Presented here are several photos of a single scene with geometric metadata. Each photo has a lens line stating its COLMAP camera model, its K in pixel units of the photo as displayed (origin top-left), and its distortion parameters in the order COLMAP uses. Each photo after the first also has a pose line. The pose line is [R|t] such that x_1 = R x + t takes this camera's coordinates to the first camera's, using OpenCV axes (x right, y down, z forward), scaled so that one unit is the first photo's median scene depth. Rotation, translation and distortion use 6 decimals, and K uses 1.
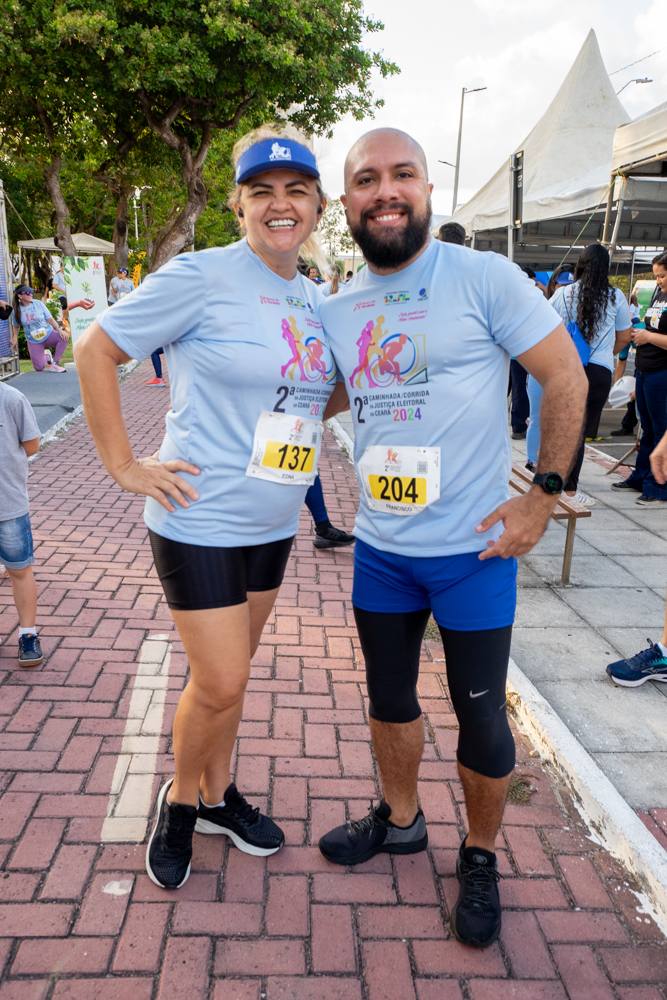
lens RADIAL K [[836.5, 0, 330.0], [0, 836.5, 507.6], [0, 0, 1]] dist [0.066598, 0.011428]
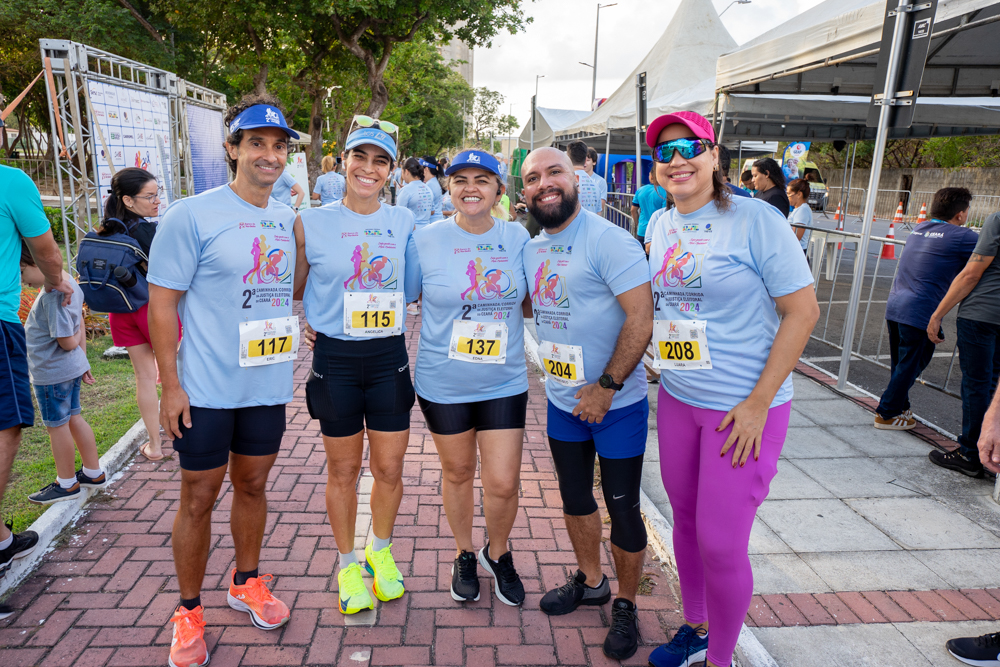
lens RADIAL K [[713.9, 0, 500.0], [0, 713.9, 332.8], [0, 0, 1]] dist [0.022909, 0.007030]
pose [[0.999859, -0.011955, 0.011825, -0.002291], [0.012246, 0.999617, -0.024834, -0.005819], [-0.011524, 0.024975, 0.999622, -0.020495]]
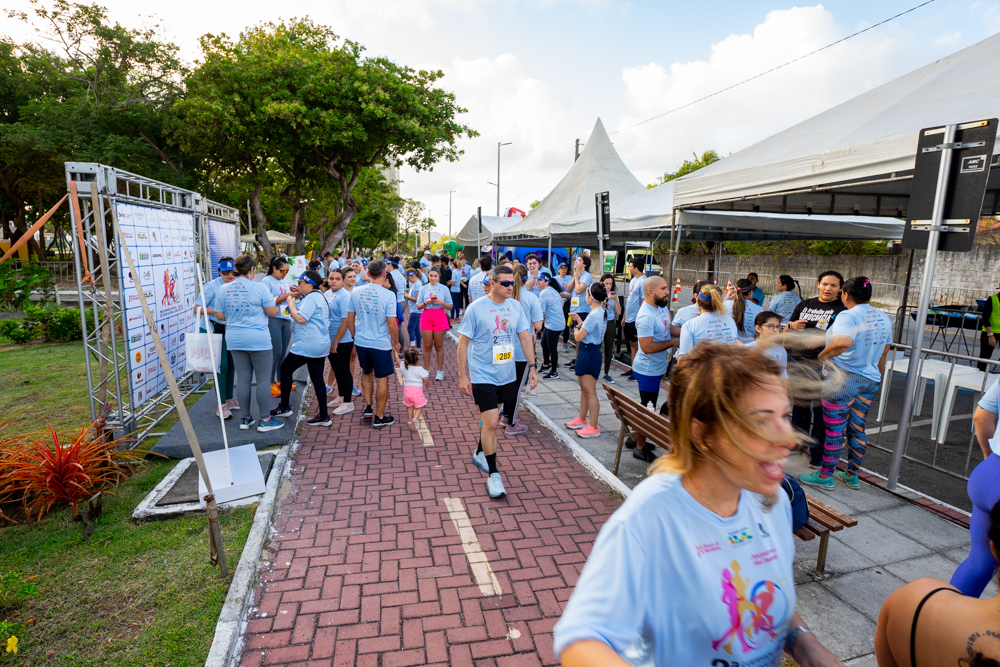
lens RADIAL K [[512.0, 0, 503.2], [0, 512.0, 331.7], [0, 0, 1]] dist [-0.034507, 0.003272]
pose [[0.985838, -0.045638, 0.161370, -0.057315], [0.061495, 0.993607, -0.094678, -0.045125], [-0.156018, 0.103261, 0.982342, 0.074185]]
